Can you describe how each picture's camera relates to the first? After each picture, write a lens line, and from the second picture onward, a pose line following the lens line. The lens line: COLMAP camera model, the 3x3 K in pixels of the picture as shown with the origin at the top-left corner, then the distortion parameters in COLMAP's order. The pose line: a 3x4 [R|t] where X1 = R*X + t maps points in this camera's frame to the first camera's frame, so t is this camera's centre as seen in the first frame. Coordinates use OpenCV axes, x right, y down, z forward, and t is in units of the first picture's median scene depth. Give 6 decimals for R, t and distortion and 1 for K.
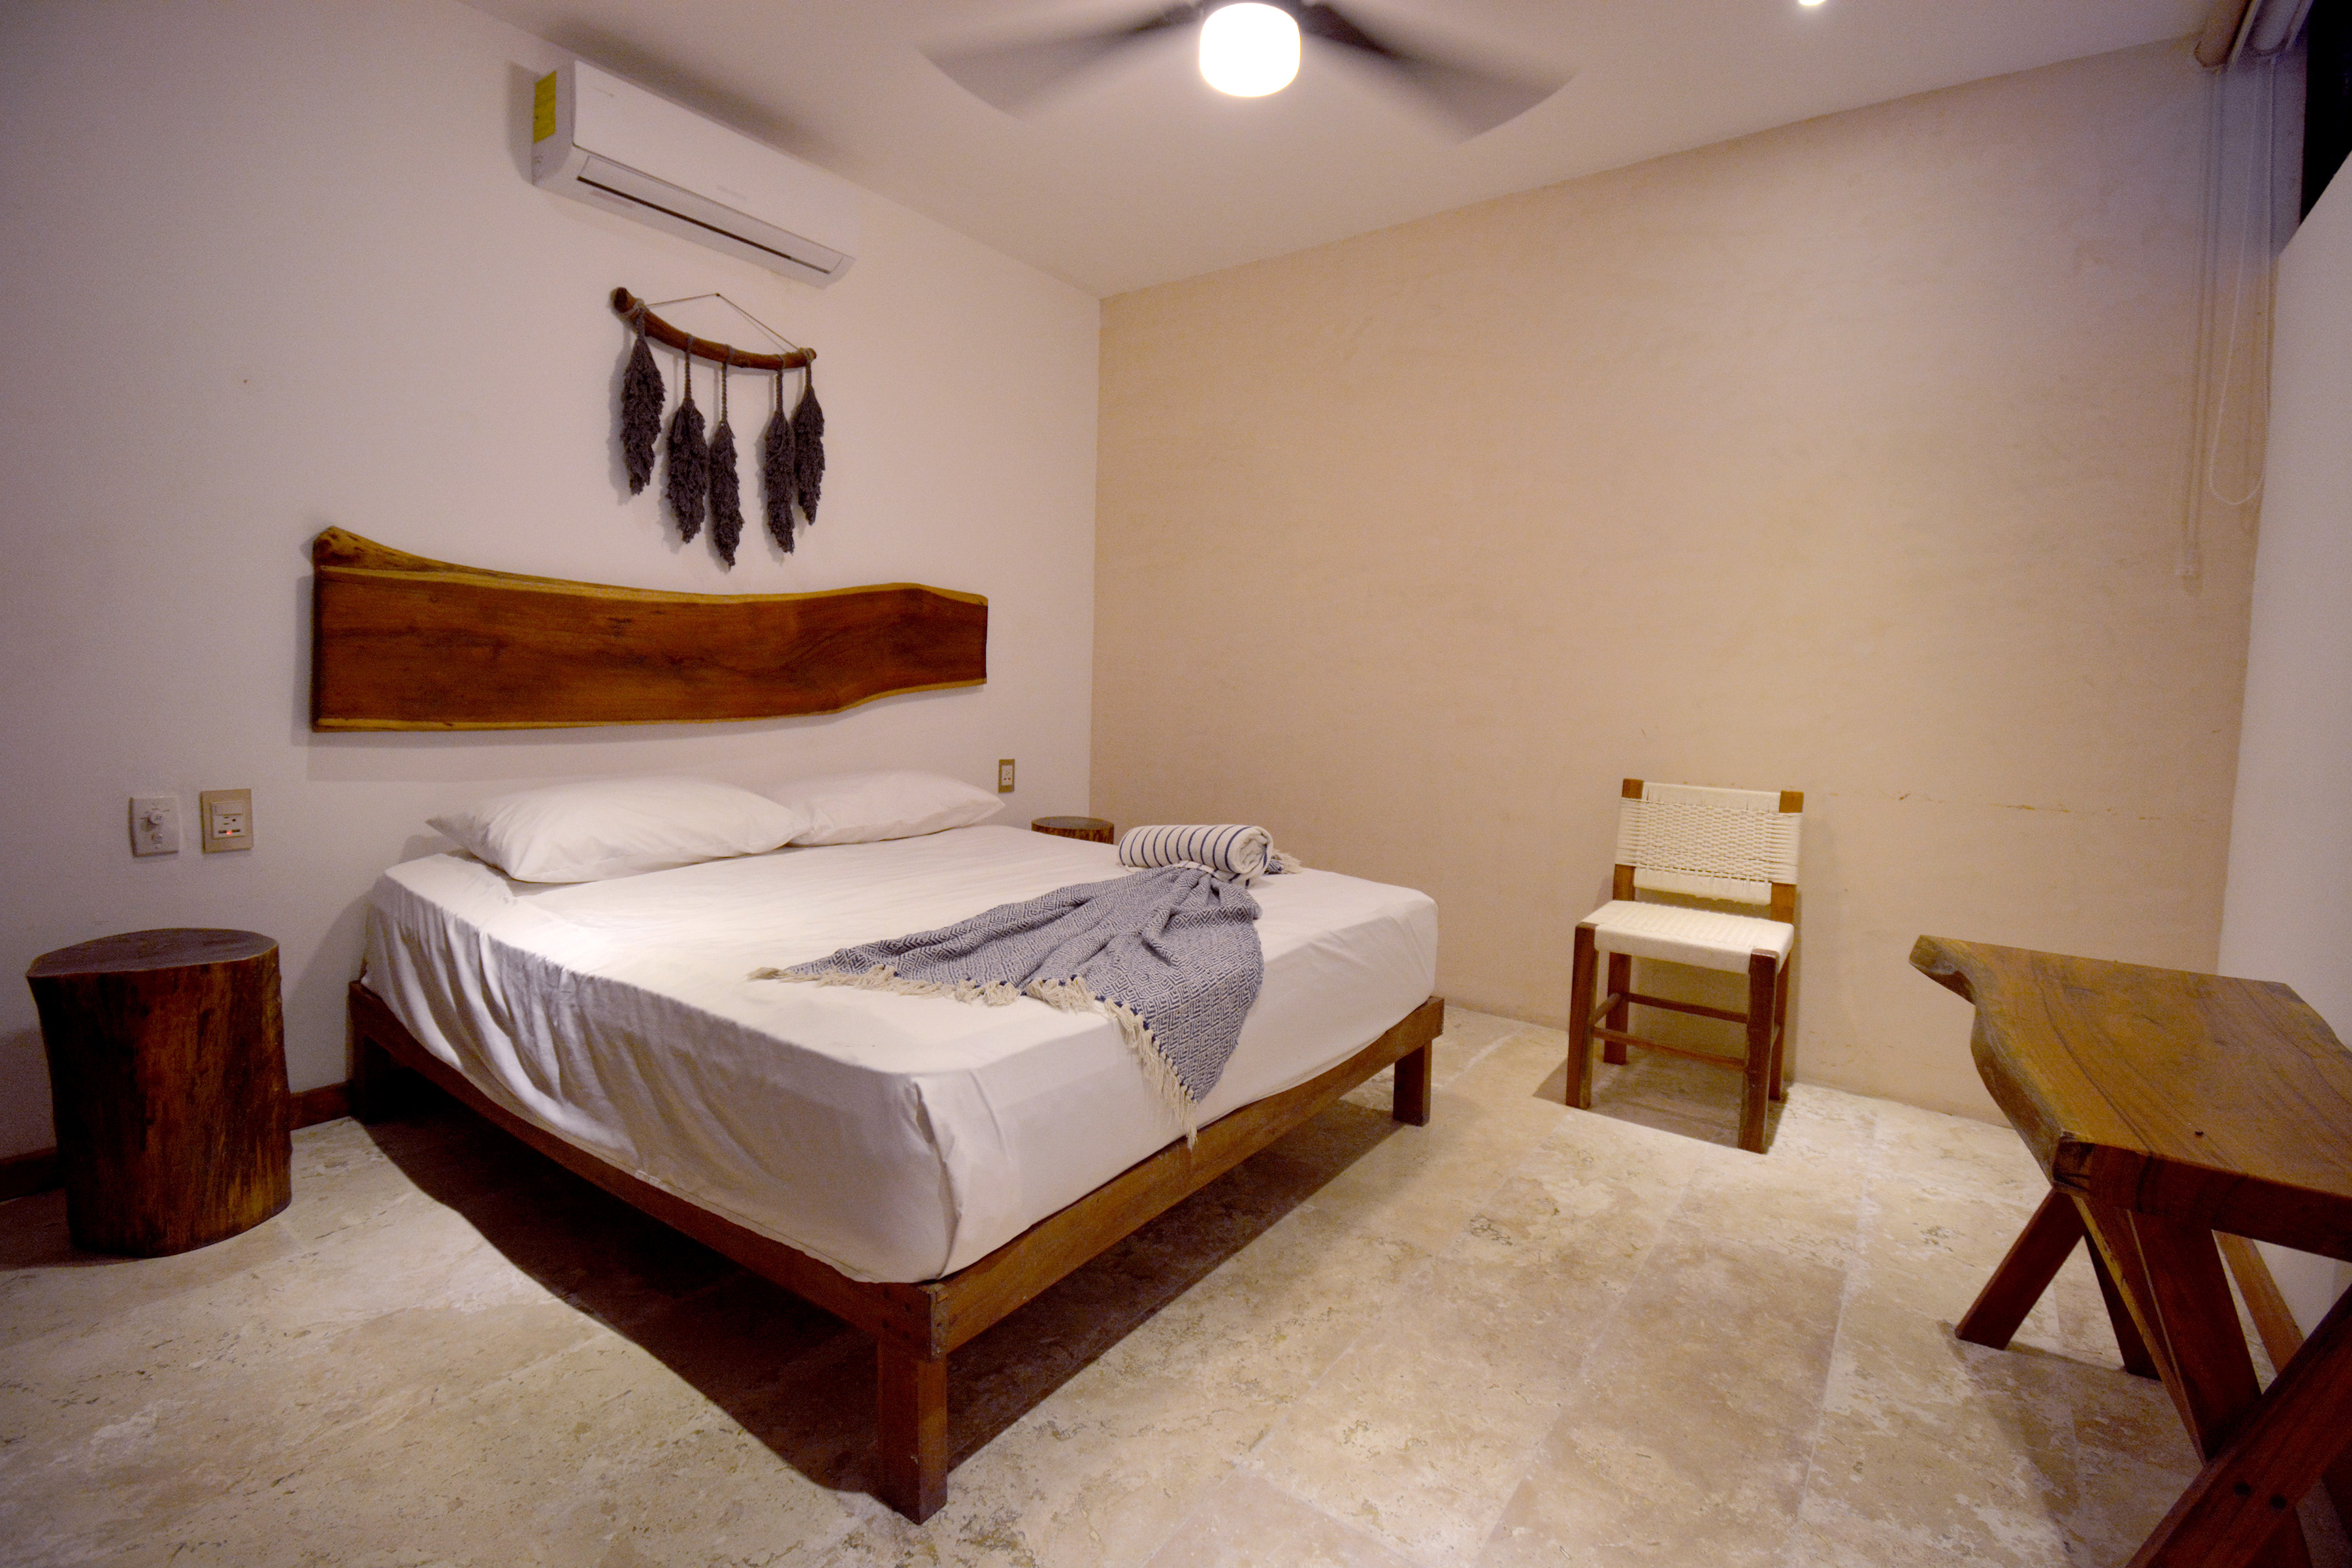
lens RADIAL K [[1081.3, 0, 1120.8], [0, 1081.3, 780.9], [0, 0, 1]] dist [0.014898, -0.020267]
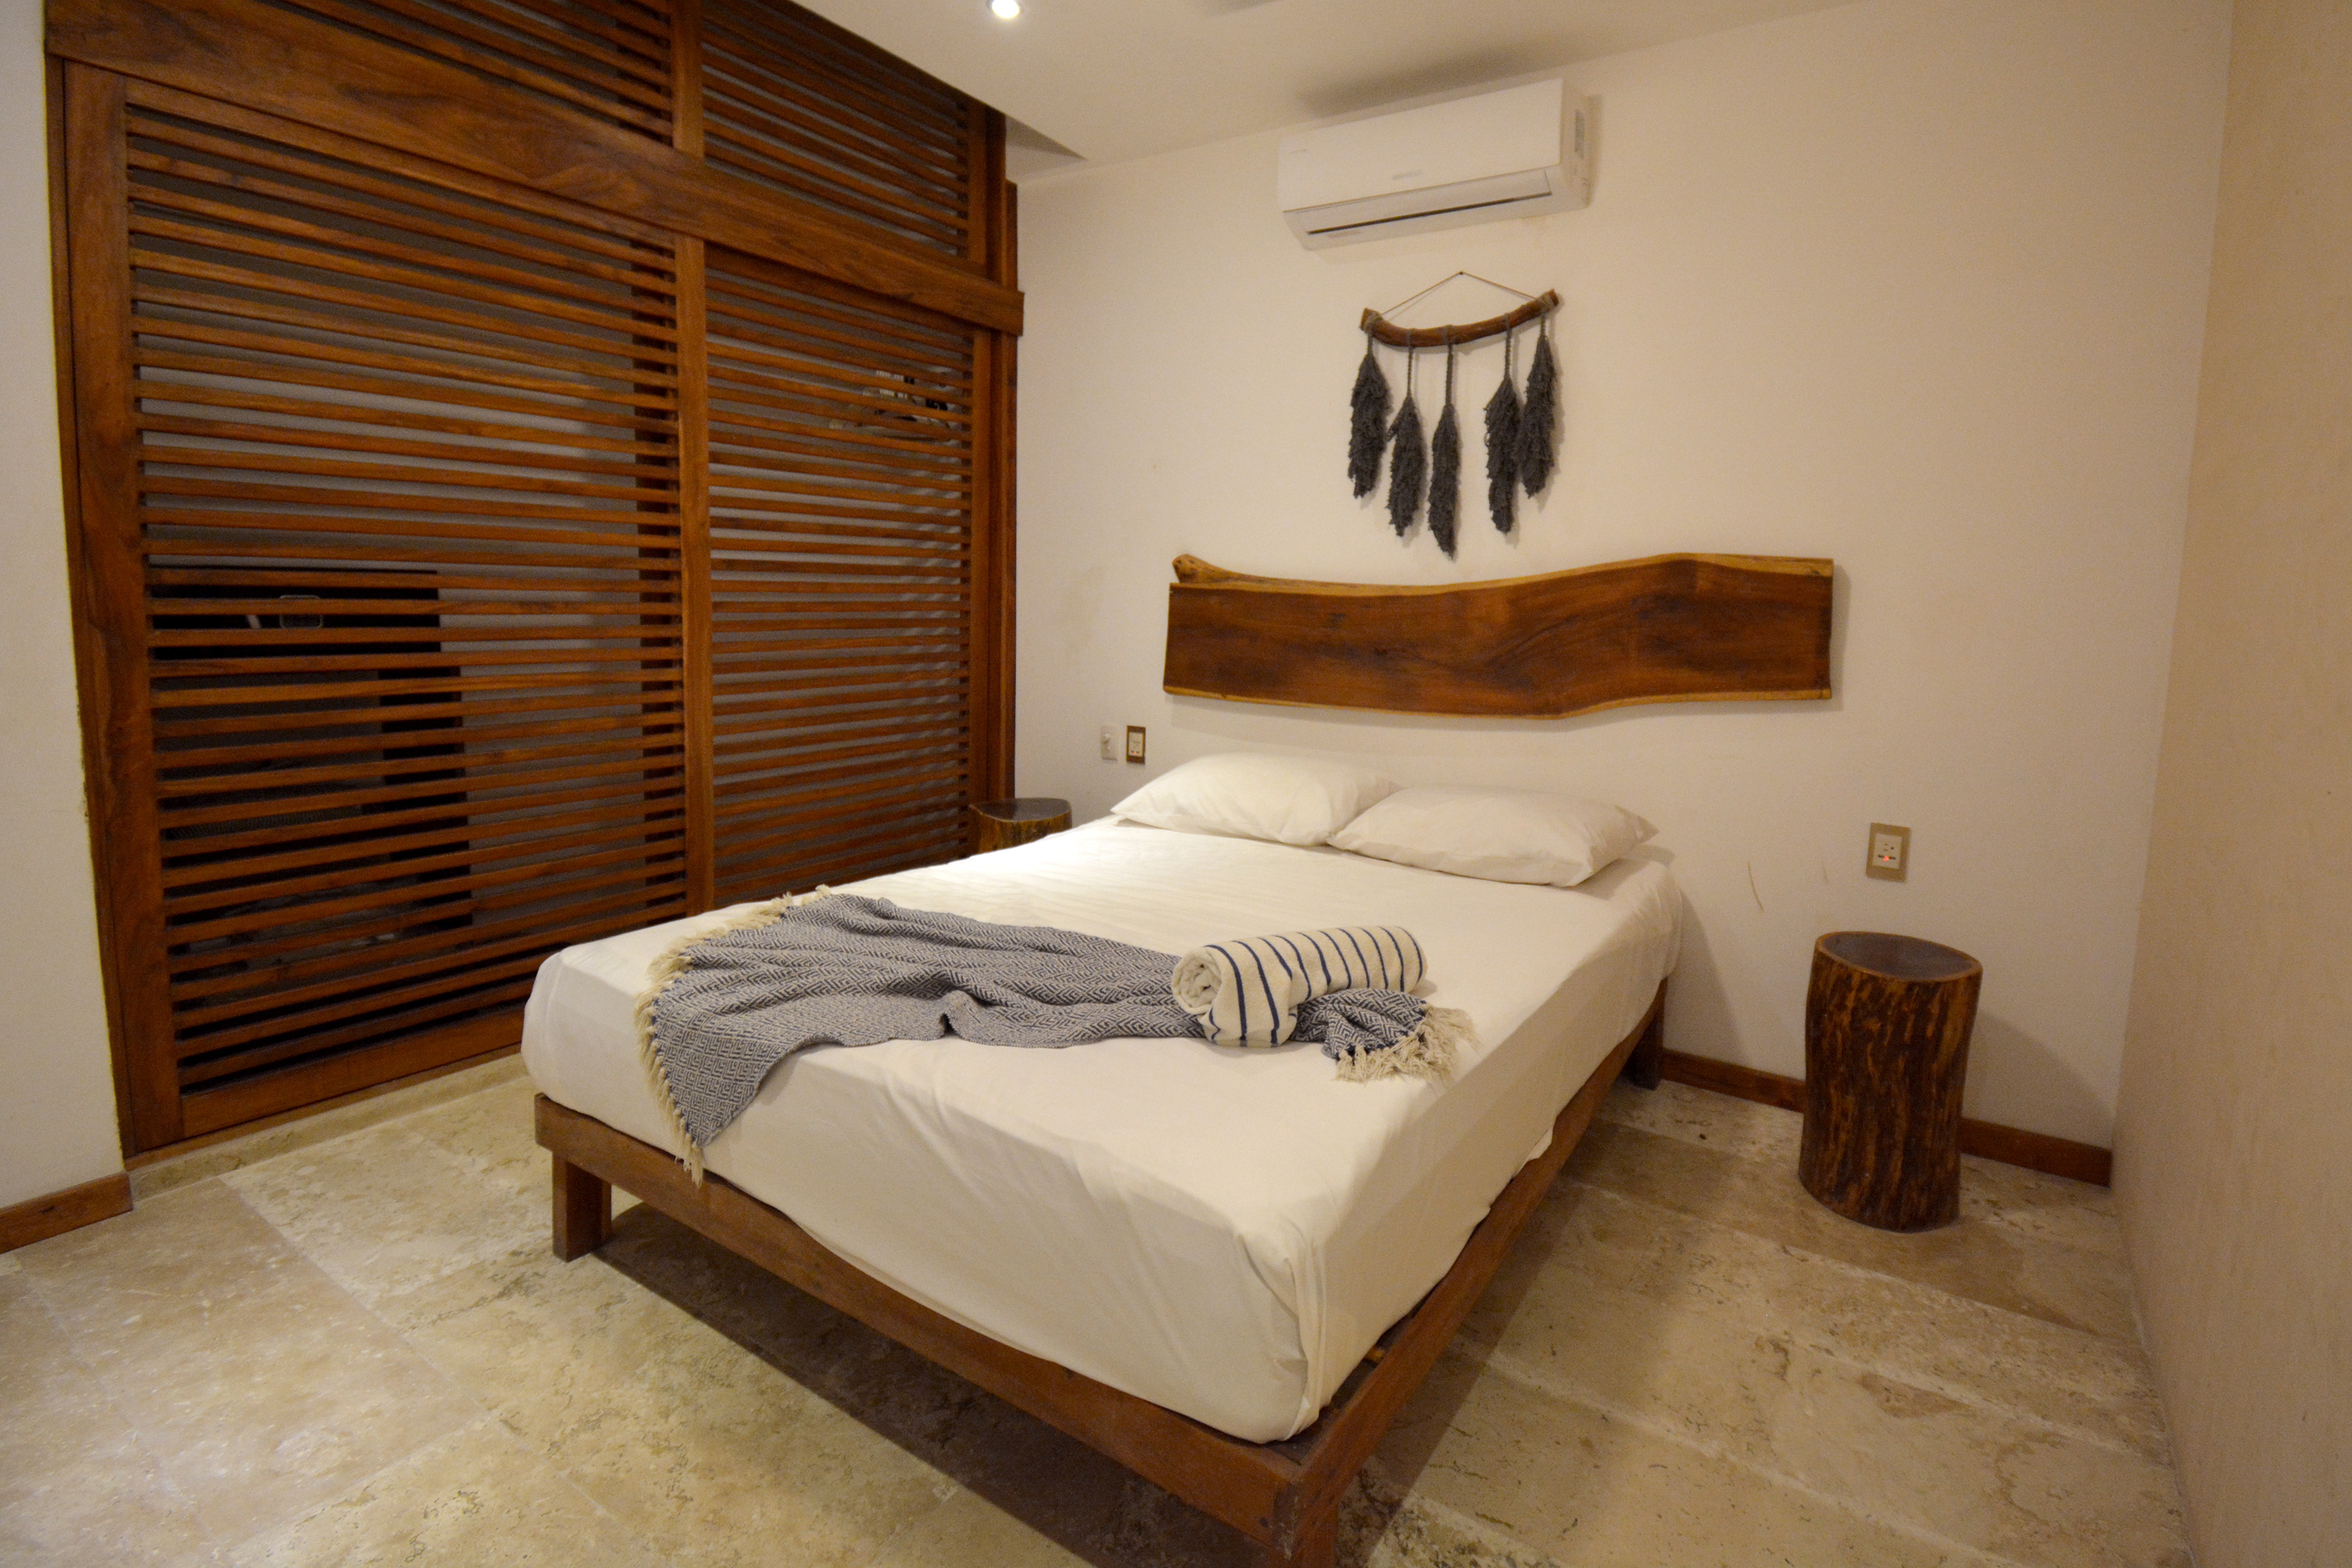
lens RADIAL K [[1081.3, 0, 1278.4], [0, 1081.3, 706.2], [0, 0, 1]] dist [0.014898, -0.020267]
pose [[0.121042, 0.078148, -0.989566, 0.678394], [-0.116574, 0.991117, 0.064011, -0.128642], [0.985779, 0.107609, 0.129077, 0.874644]]
